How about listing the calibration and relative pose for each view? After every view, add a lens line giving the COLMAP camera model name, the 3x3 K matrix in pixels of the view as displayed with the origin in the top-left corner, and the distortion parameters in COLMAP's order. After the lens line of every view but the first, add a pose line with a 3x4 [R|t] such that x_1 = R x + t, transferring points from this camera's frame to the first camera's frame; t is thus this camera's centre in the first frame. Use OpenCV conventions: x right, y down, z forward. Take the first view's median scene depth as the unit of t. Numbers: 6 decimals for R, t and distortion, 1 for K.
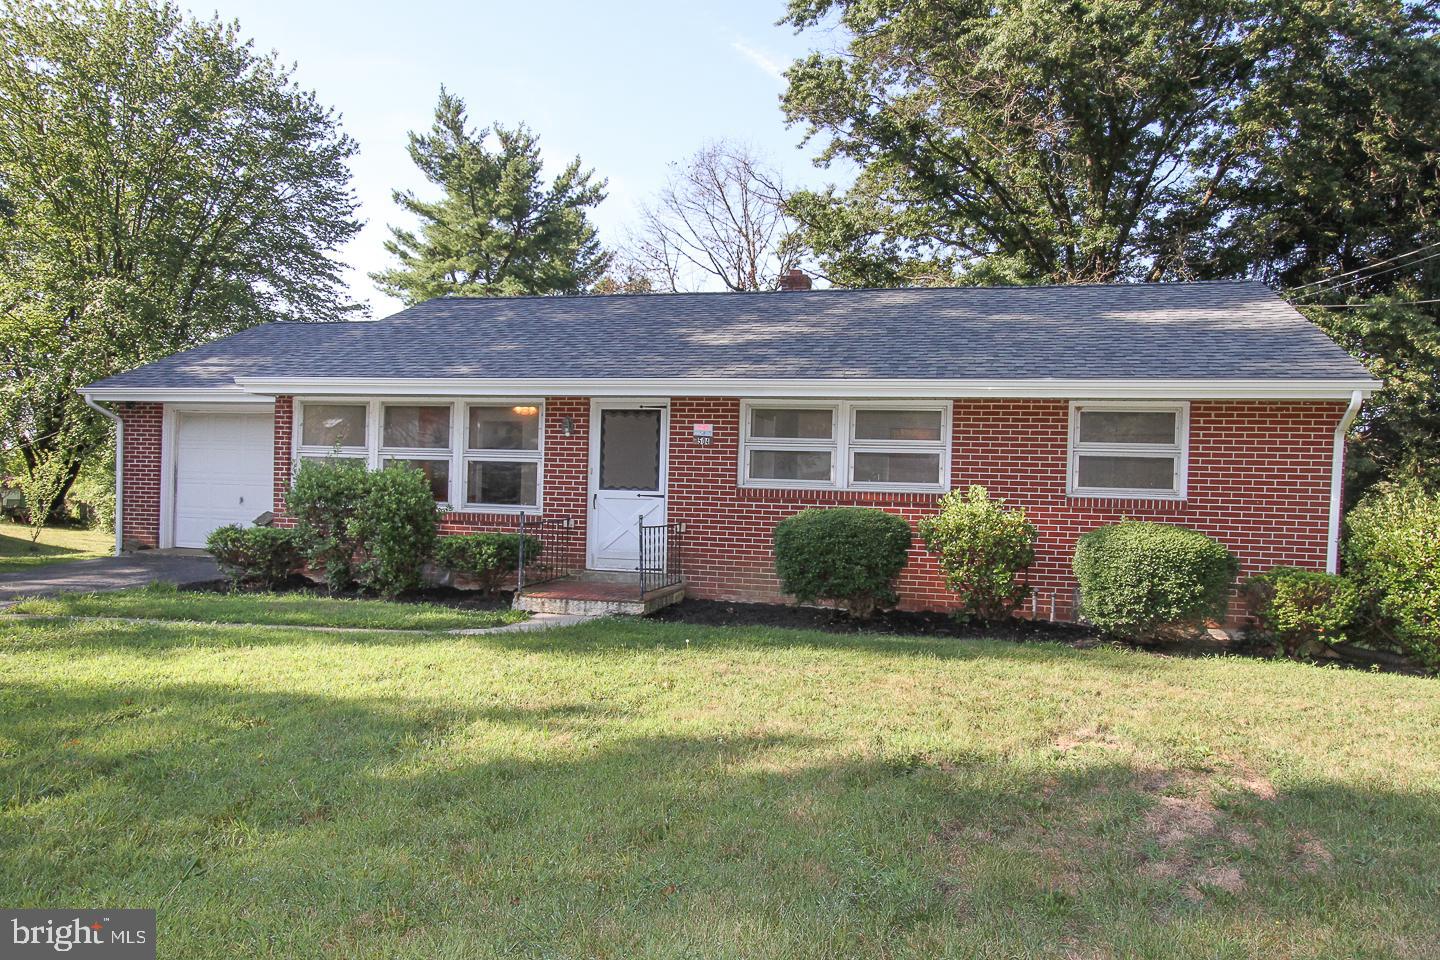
lens RADIAL K [[1056.0, 0, 720.0], [0, 1056.0, 480.0], [0, 0, 1]] dist [0.019206, -0.000315]
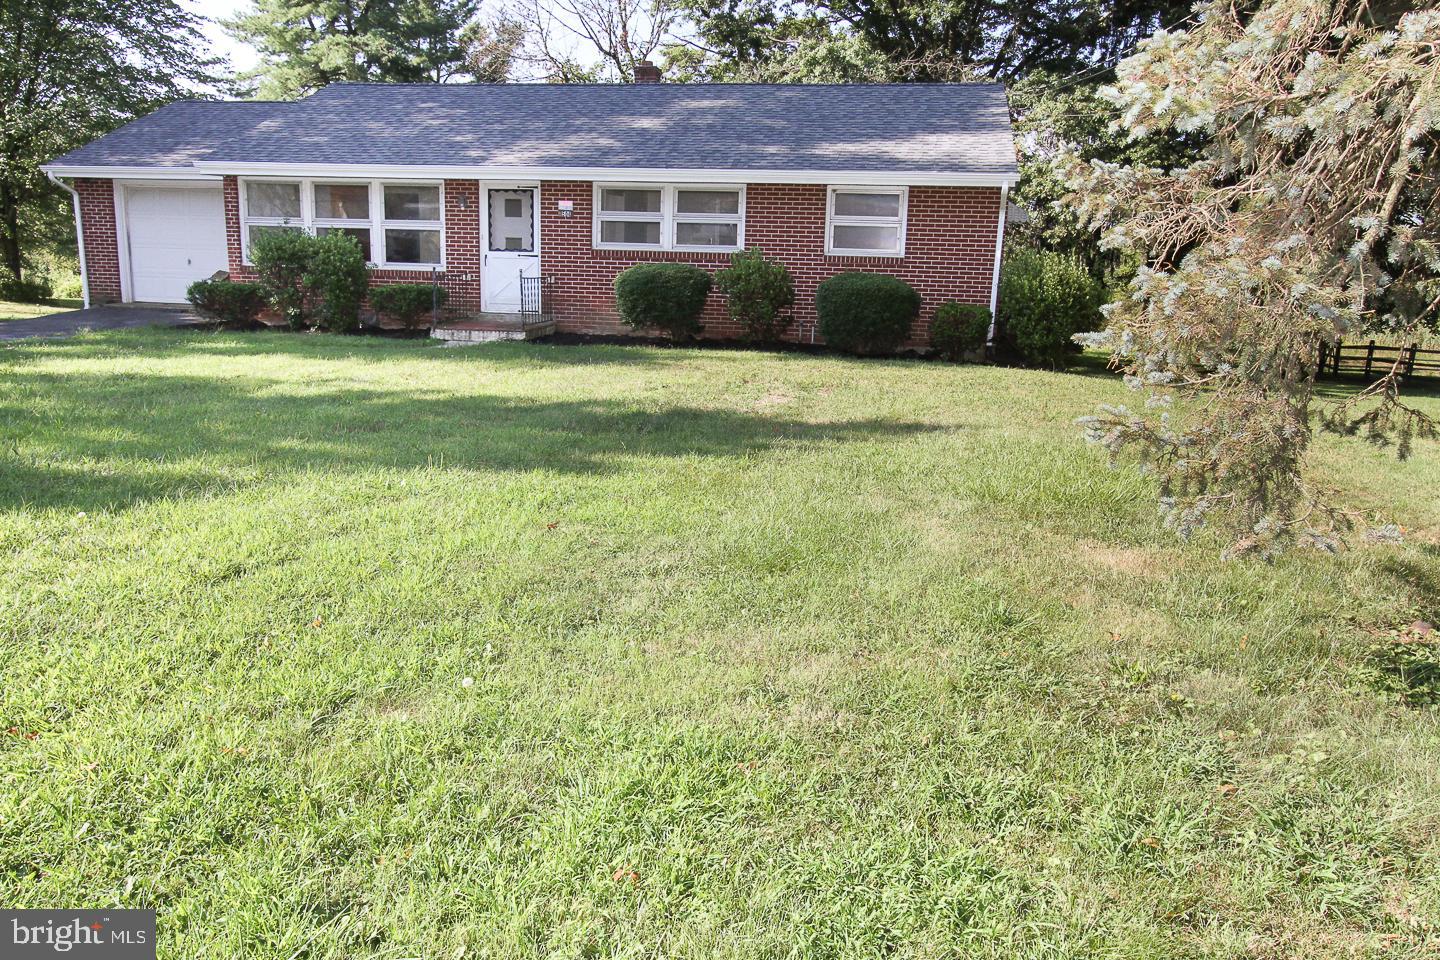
lens RADIAL K [[1185.5, 0, 720.0], [0, 1185.5, 480.0], [0, 0, 1]] dist [-0.005335, 0.001927]
pose [[0.996107, -0.019552, 0.085958, 0.041004], [0.002299, 0.980522, 0.196395, -0.000715], [-0.088124, -0.195433, 0.976750, -0.527748]]
